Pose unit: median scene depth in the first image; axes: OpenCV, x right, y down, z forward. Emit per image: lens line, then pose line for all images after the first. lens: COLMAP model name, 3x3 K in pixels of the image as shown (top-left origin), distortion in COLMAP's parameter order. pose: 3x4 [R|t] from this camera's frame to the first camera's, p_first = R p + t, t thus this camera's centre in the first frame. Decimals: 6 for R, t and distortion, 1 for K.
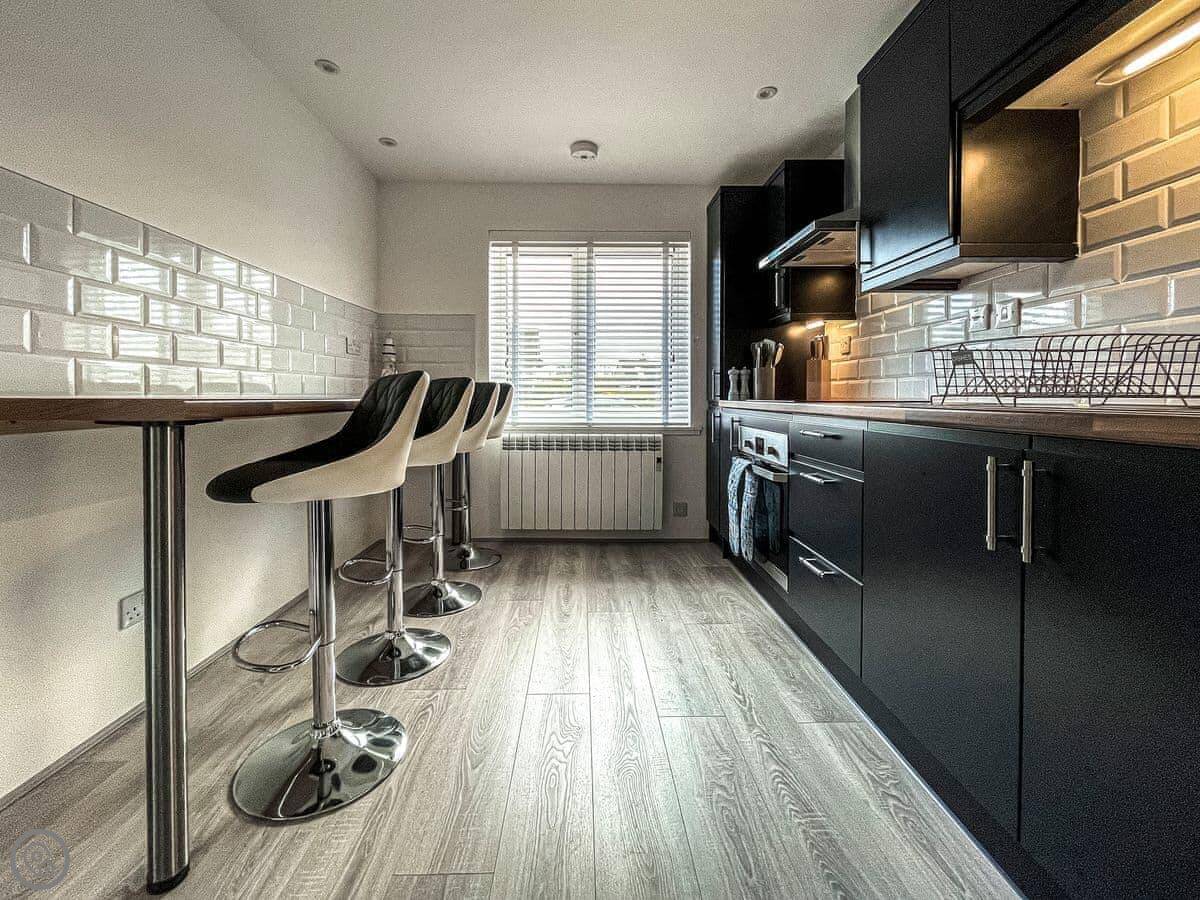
lens RADIAL K [[512.5, 0, 596.6], [0, 512.5, 406.2], [0, 0, 1]] dist [0.001676, -0.007120]
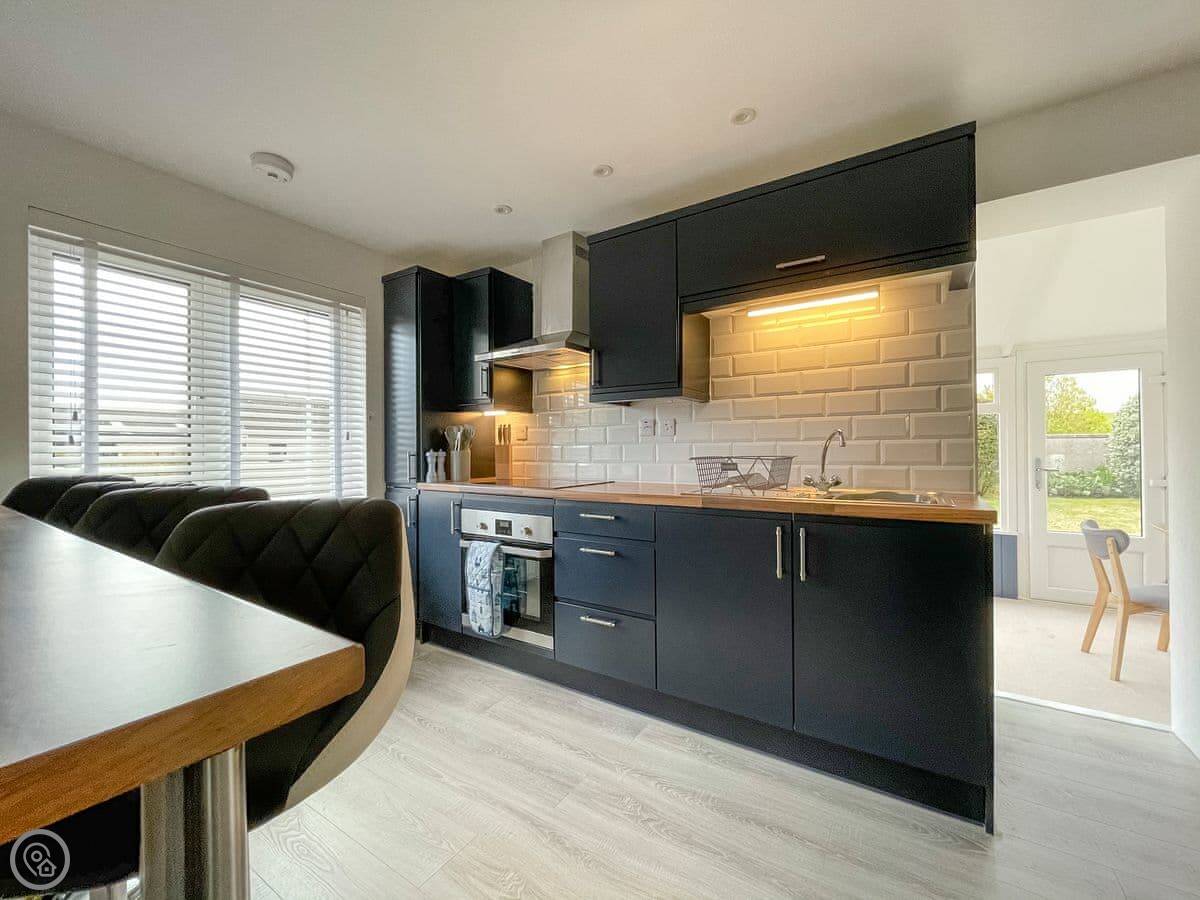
lens RADIAL K [[494.6, 0, 600.0], [0, 494.6, 450.0], [0, 0, 1]] dist [0.001235, 0.000139]
pose [[0.540907, -0.007099, 0.841053, -0.399723], [0.021918, 0.999744, -0.005657, -0.068104], [-0.840797, 0.021494, 0.540924, 0.216984]]
